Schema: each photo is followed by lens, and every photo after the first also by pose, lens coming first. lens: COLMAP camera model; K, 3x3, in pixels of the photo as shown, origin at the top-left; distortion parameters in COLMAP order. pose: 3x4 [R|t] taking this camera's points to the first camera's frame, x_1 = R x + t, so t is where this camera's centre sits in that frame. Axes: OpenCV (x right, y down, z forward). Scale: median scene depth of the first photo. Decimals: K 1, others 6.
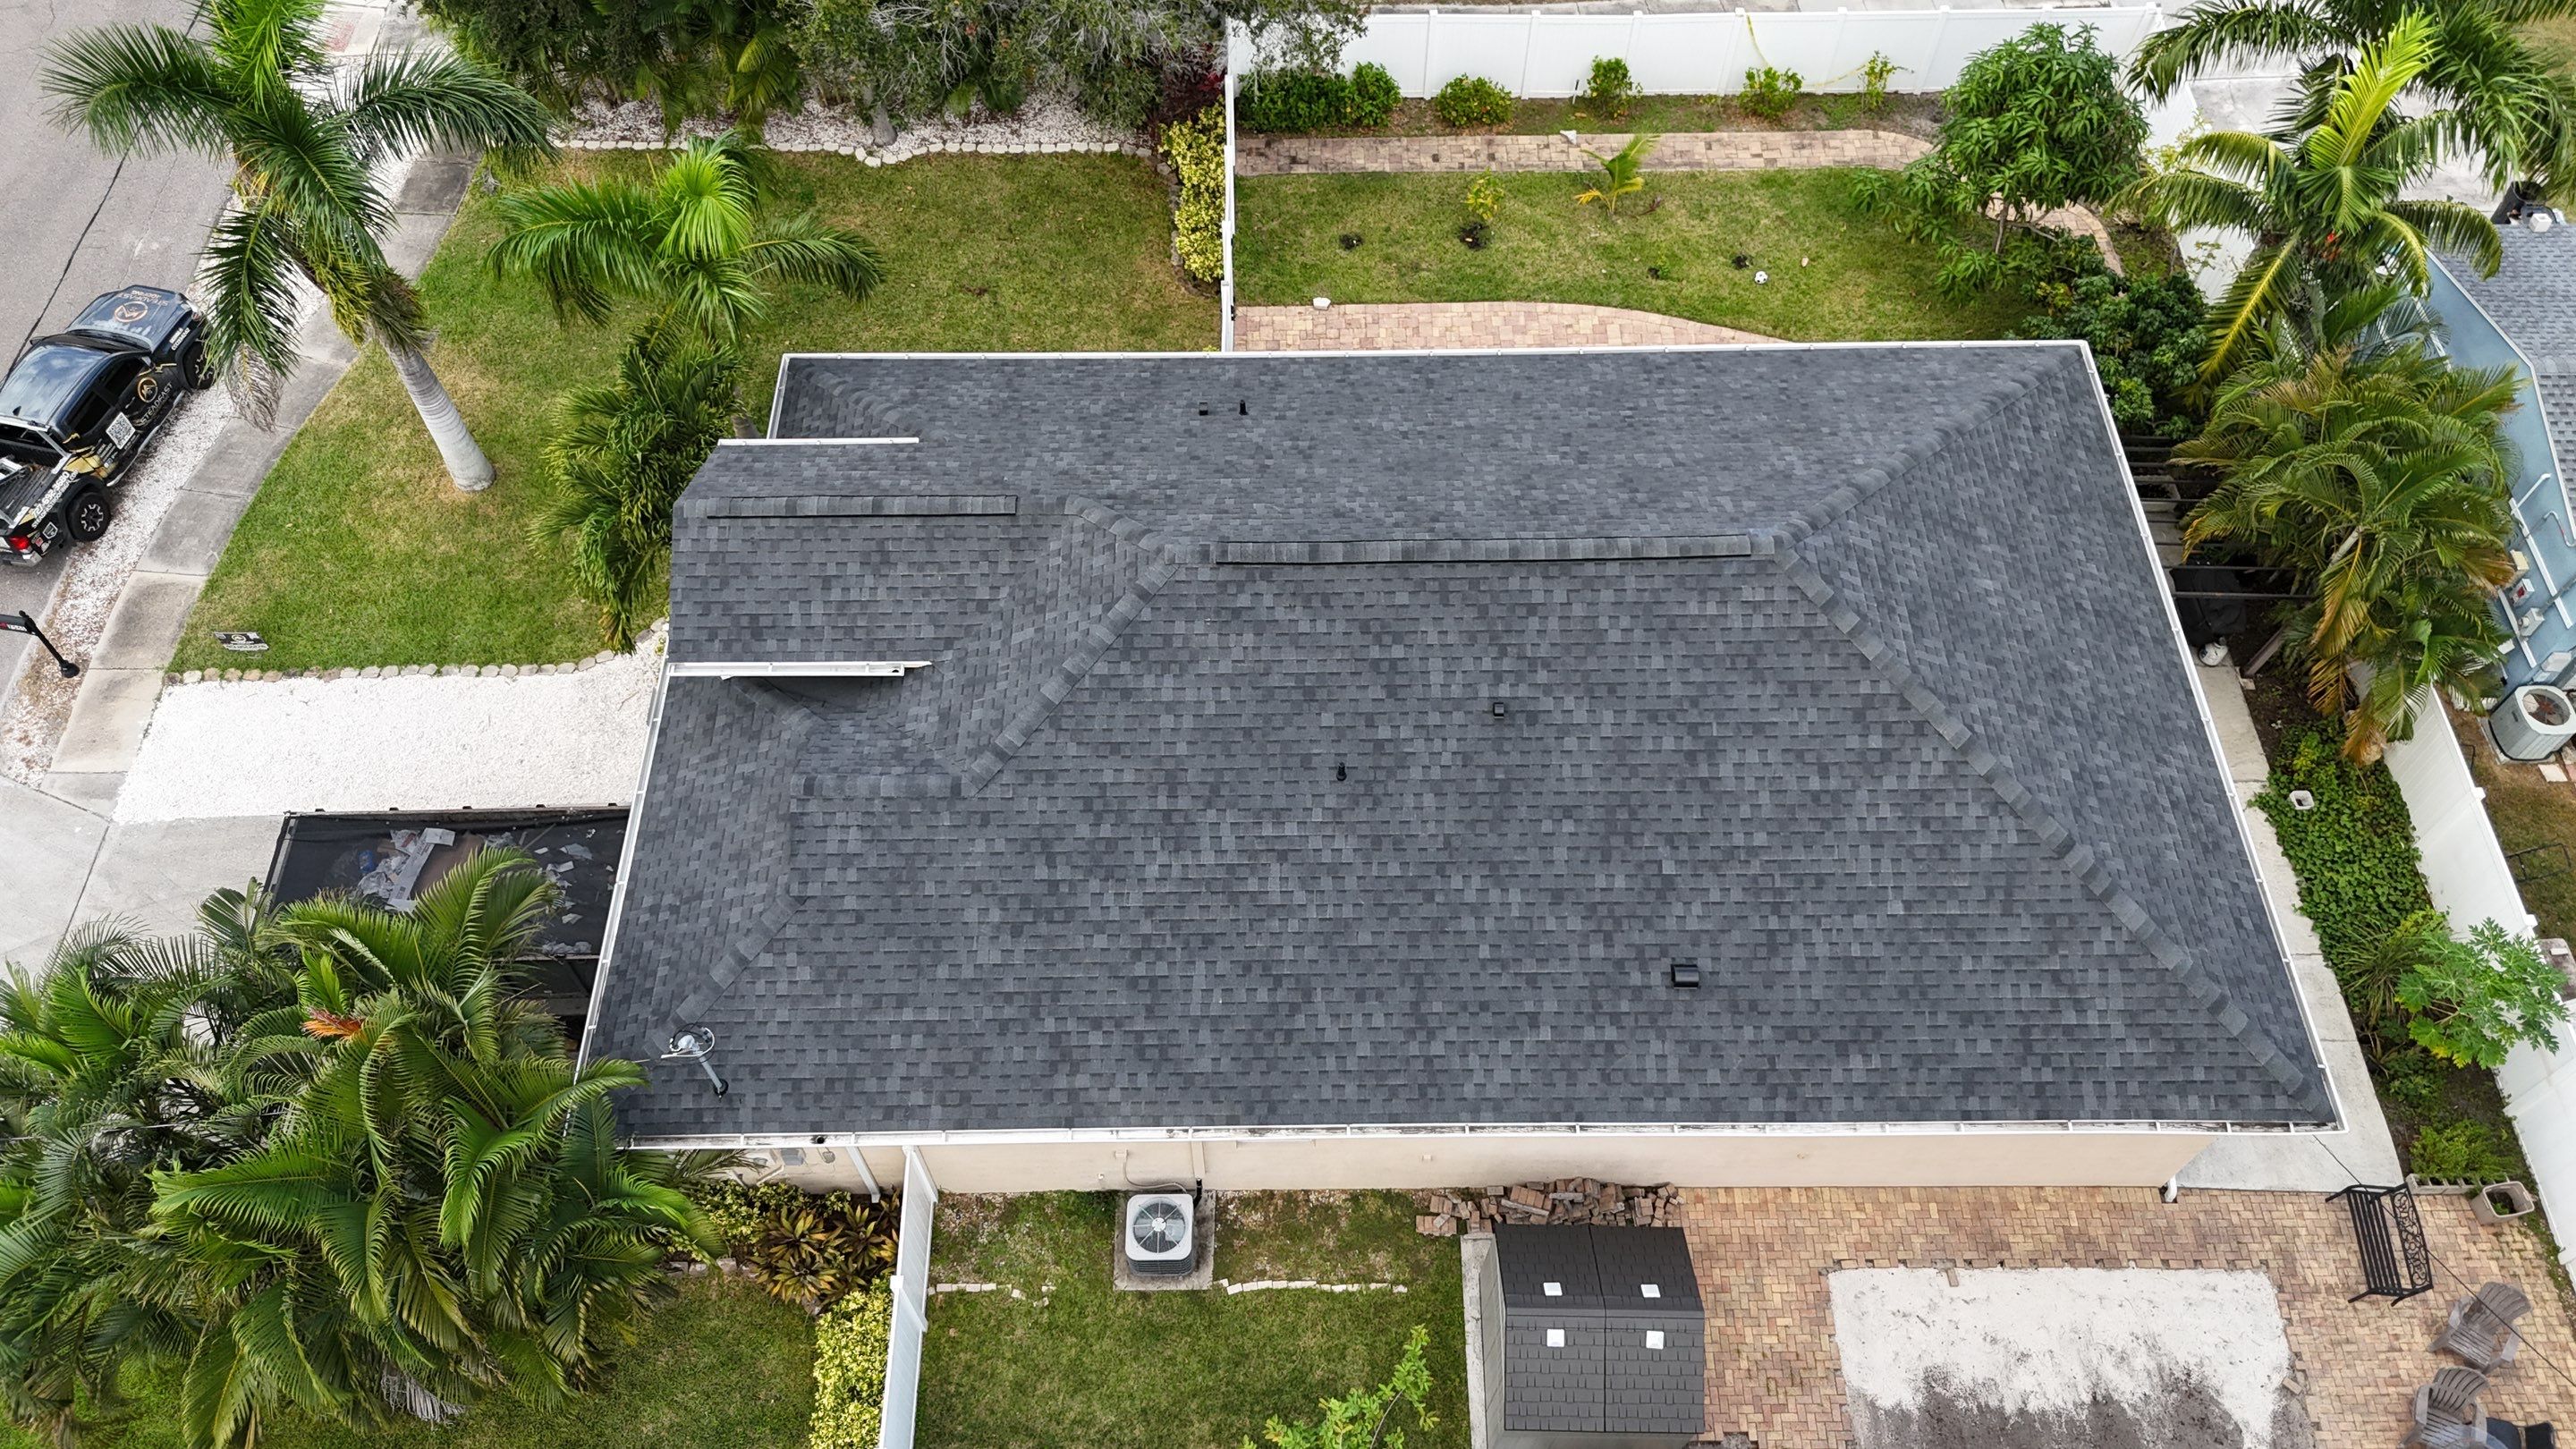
lens RADIAL K [[1895.5, 0, 1284.5], [0, 1895.5, 718.1], [0, 0, 1]] dist [0.073430, -0.078861]
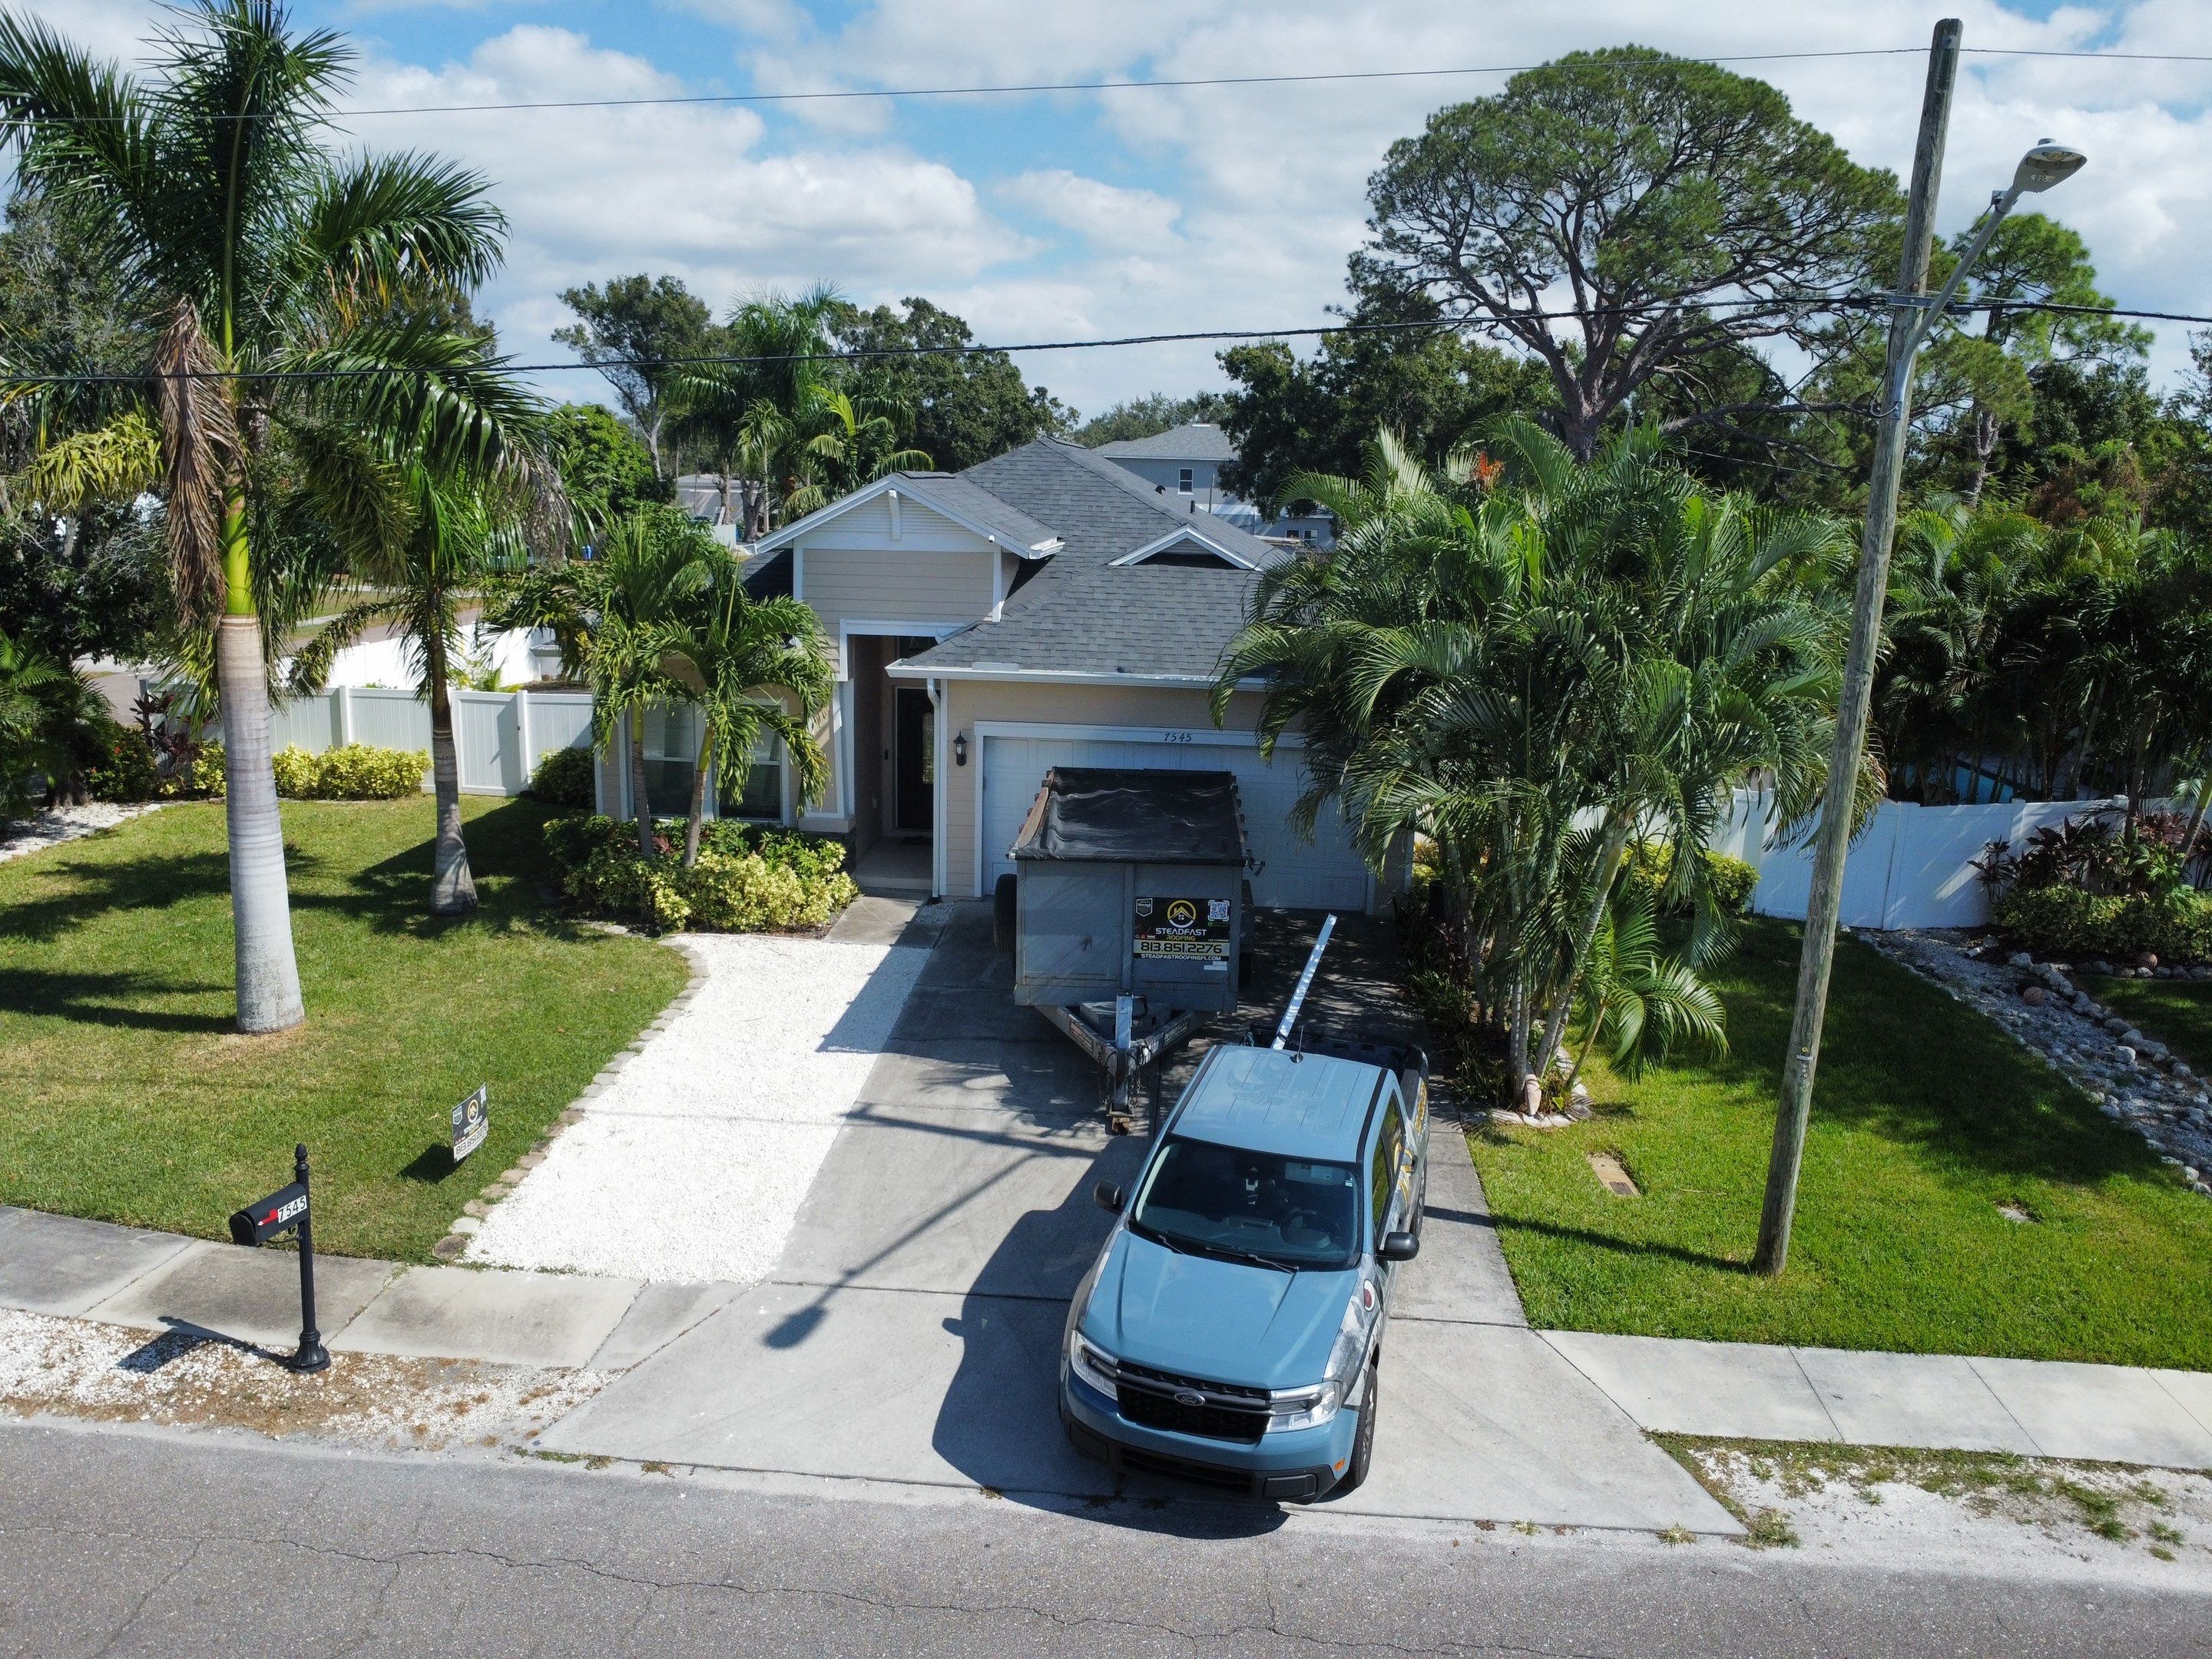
lens RADIAL K [[1601.6, 0, 1091.7], [0, 1601.6, 838.5], [0, 0, 1]] dist [-0.036313, 0.004699]
pose [[0.087355, -0.216277, 0.972416, -1.207745], [0.817757, 0.573025, 0.053986, 0.042421], [-0.568895, 0.790485, 0.226918, 0.925528]]
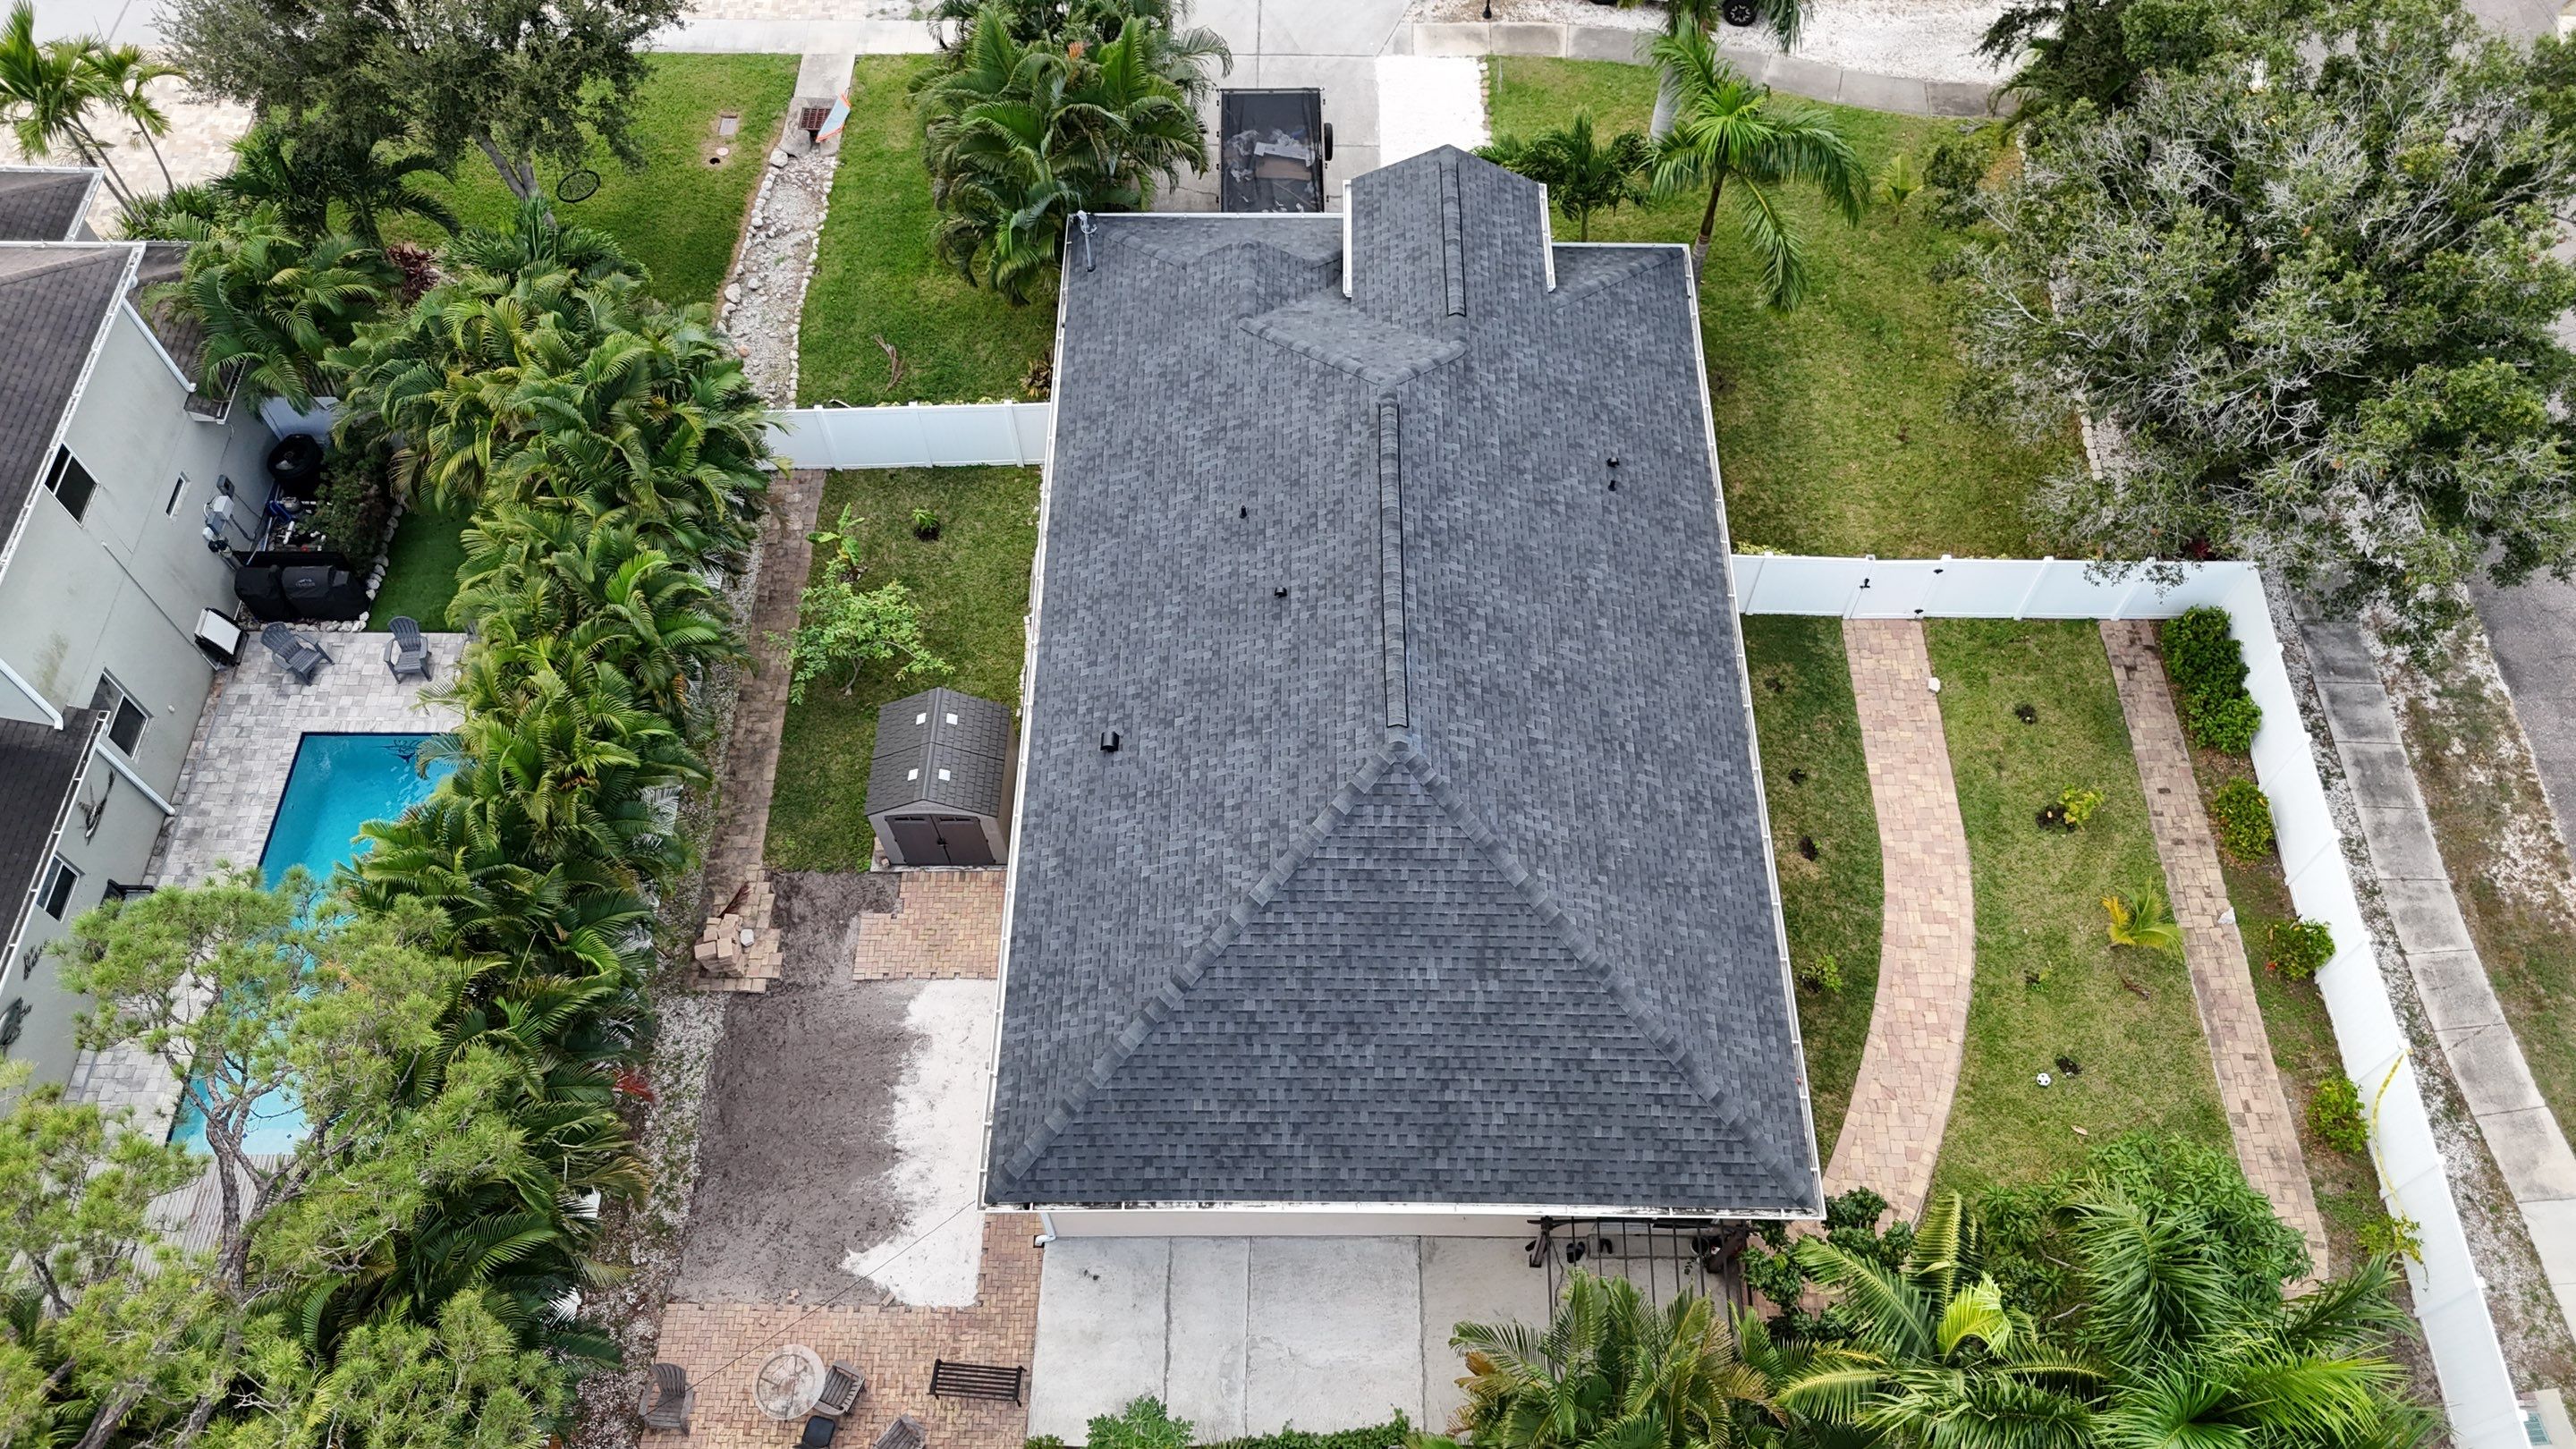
lens RADIAL K [[1895.5, 0, 1286.2], [0, 1895.5, 715.3], [0, 0, 1]] dist [0.073430, -0.078861]
pose [[-0.016359, 0.855982, -0.516747, 0.869264], [-0.833176, 0.274046, 0.480329, -0.621734], [0.552765, 0.438399, 0.708701, 0.061537]]
